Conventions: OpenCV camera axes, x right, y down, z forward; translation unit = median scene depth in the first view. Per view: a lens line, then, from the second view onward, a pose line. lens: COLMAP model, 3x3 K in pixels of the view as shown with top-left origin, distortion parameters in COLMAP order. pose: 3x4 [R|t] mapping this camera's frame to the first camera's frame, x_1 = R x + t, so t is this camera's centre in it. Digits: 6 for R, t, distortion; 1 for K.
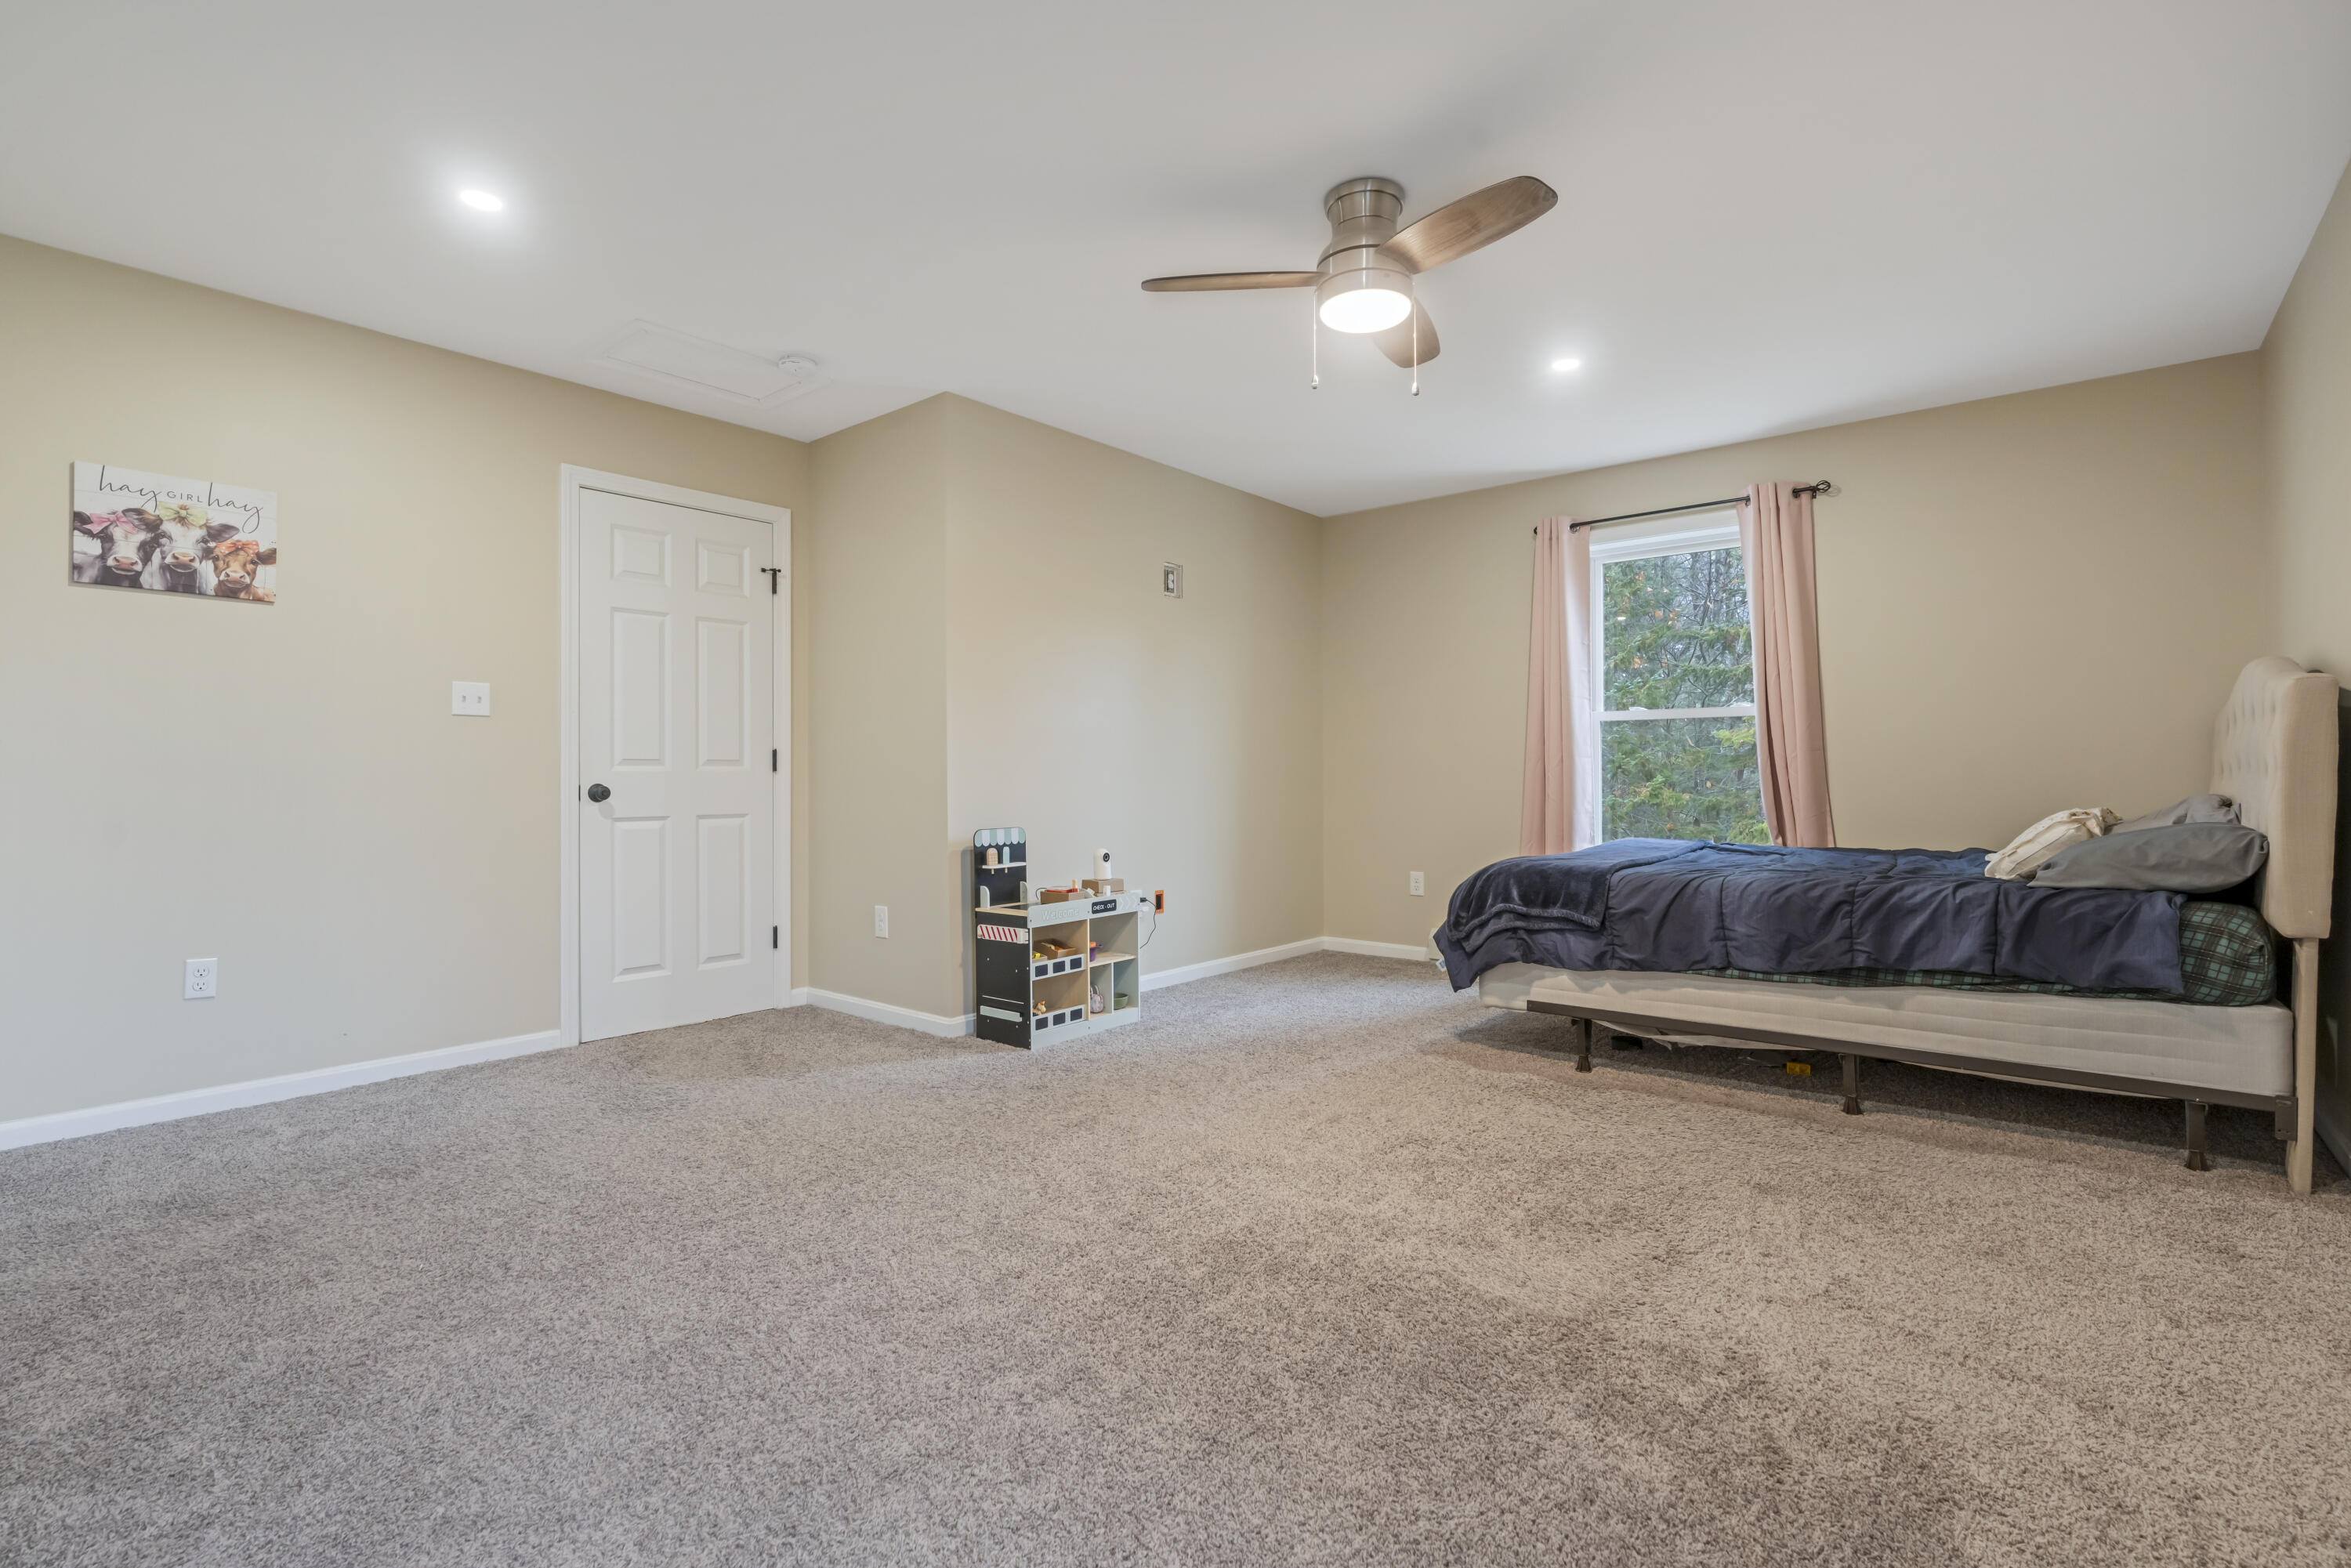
lens RADIAL K [[1075.5, 0, 1175.5], [0, 1075.5, 784.0], [0, 0, 1]] dist [-0.002937, 0.000705]
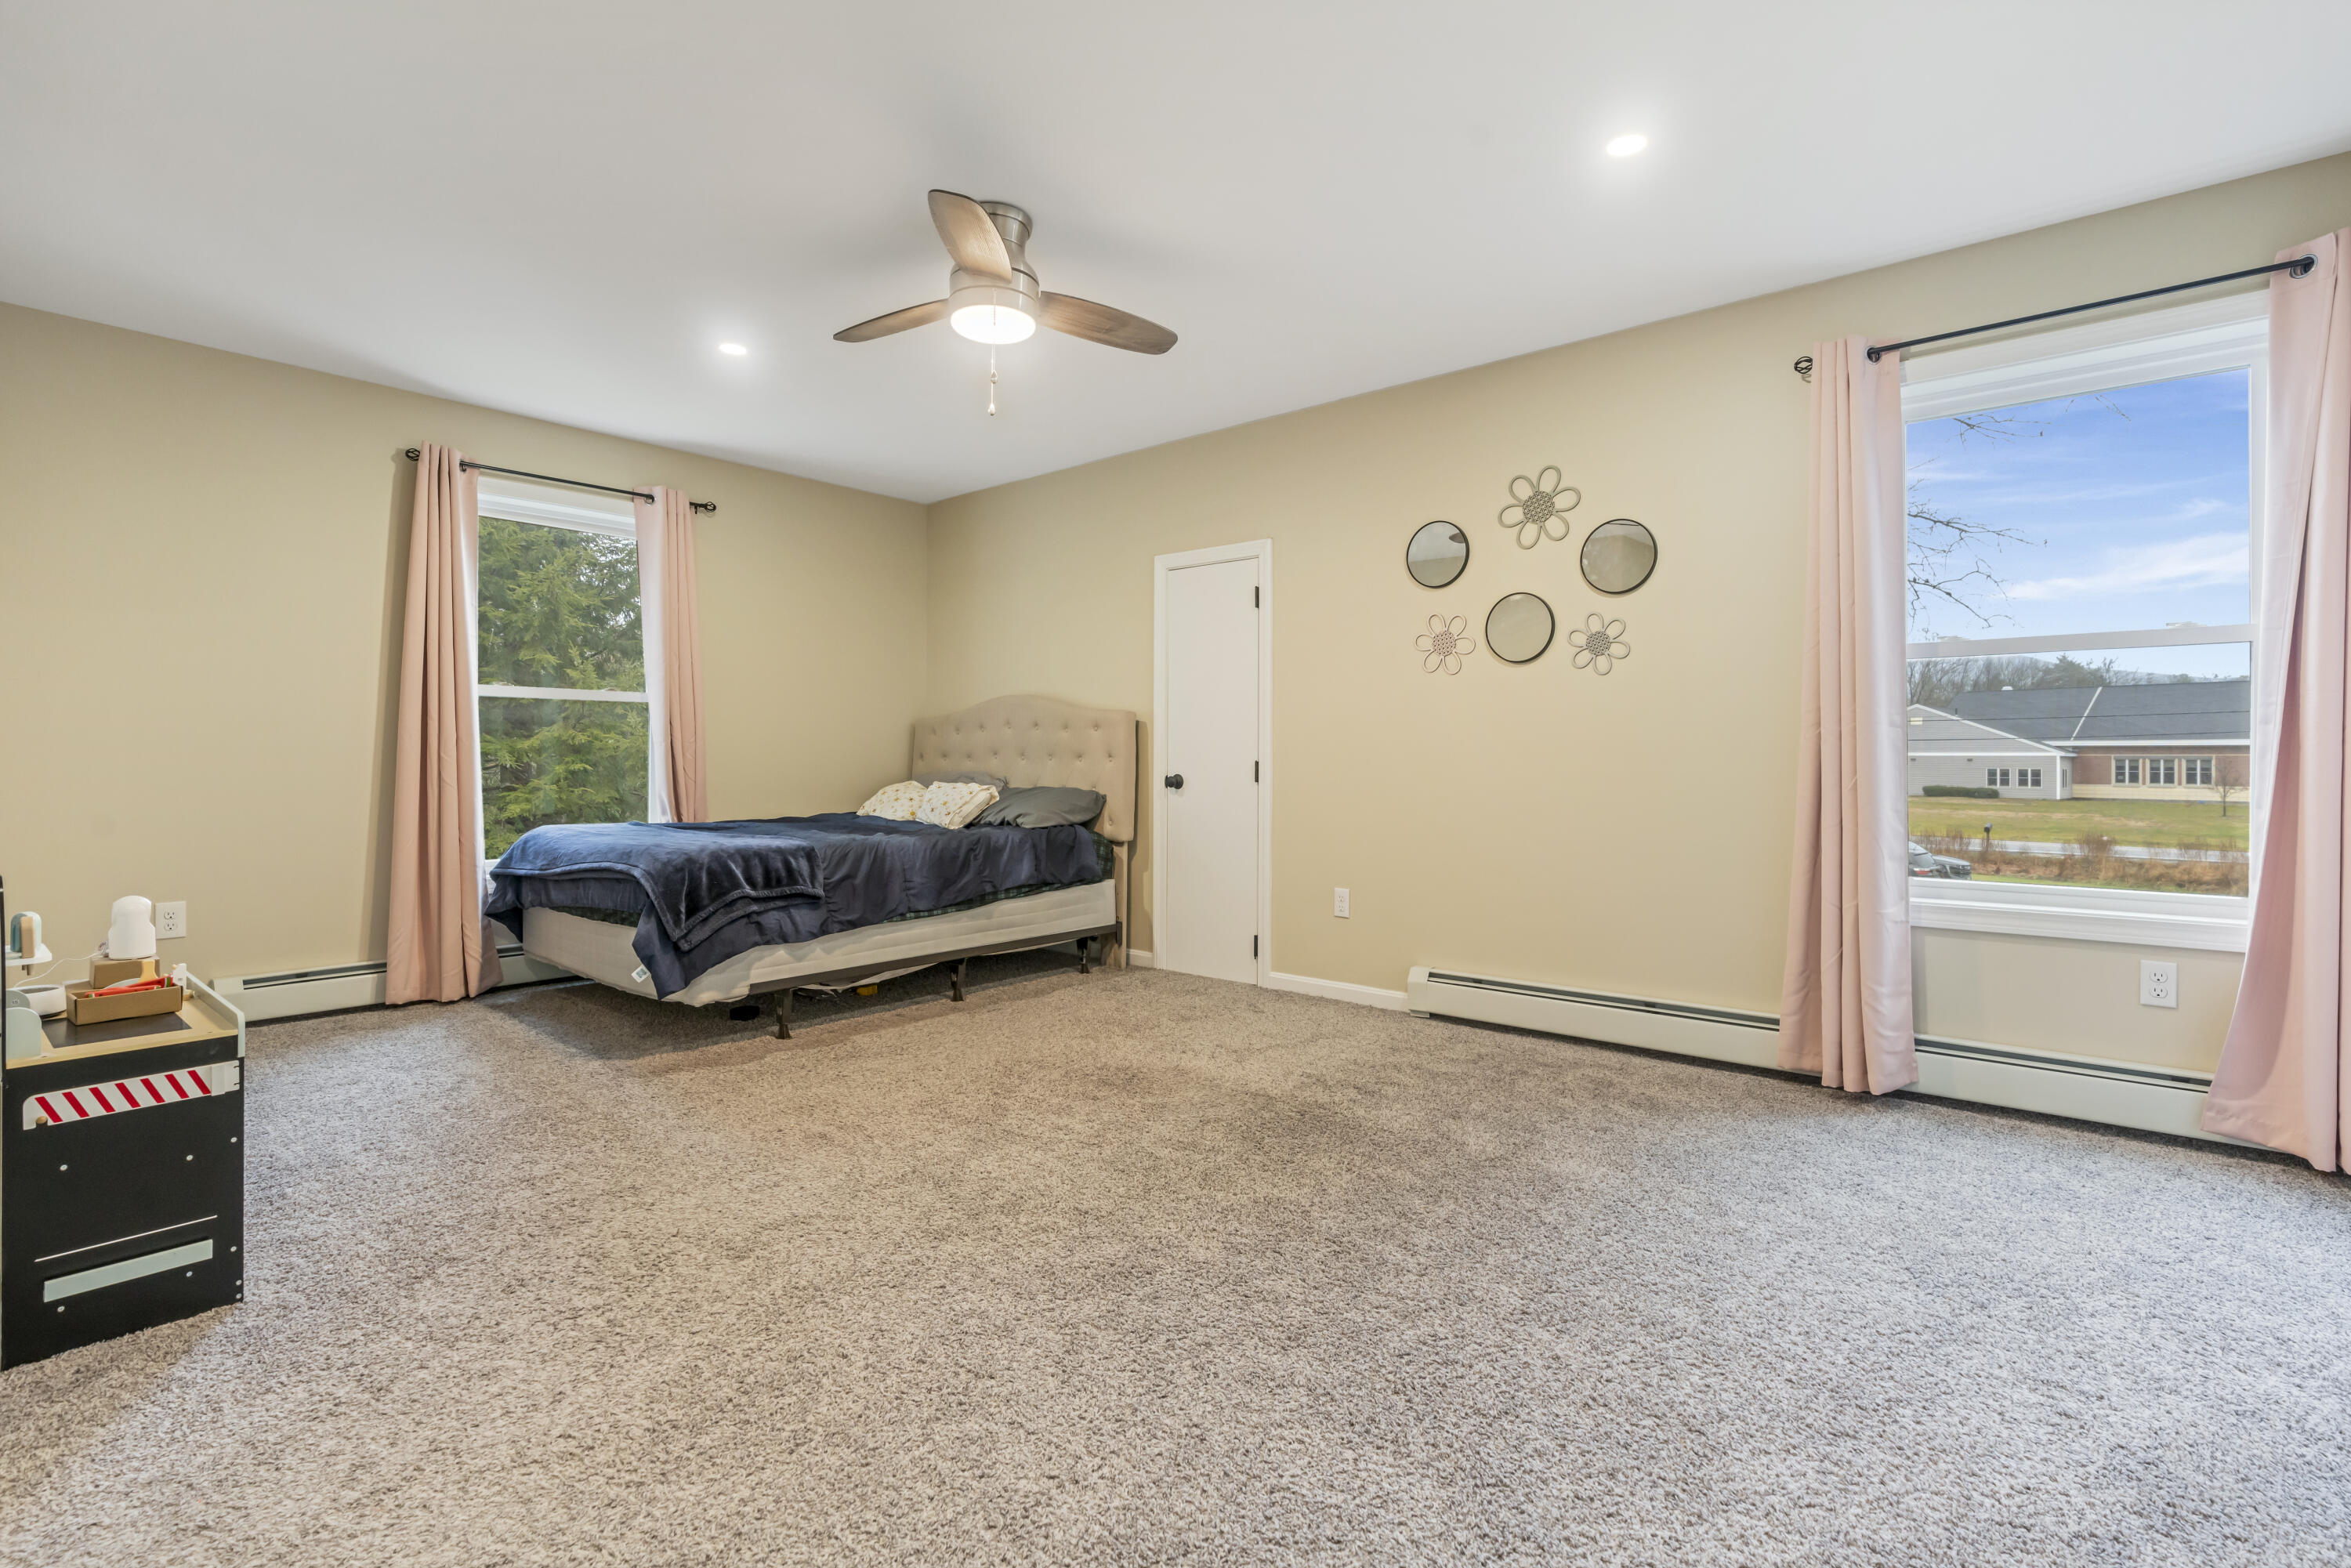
lens RADIAL K [[1075.5, 0, 1175.5], [0, 1075.5, 784.0], [0, 0, 1]] dist [-0.002937, 0.000705]
pose [[0.020635, -0.015438, 0.999668, -0.677297], [0.006234, 0.999863, 0.015312, 0.003859], [-0.999768, 0.005916, 0.020728, 0.610735]]
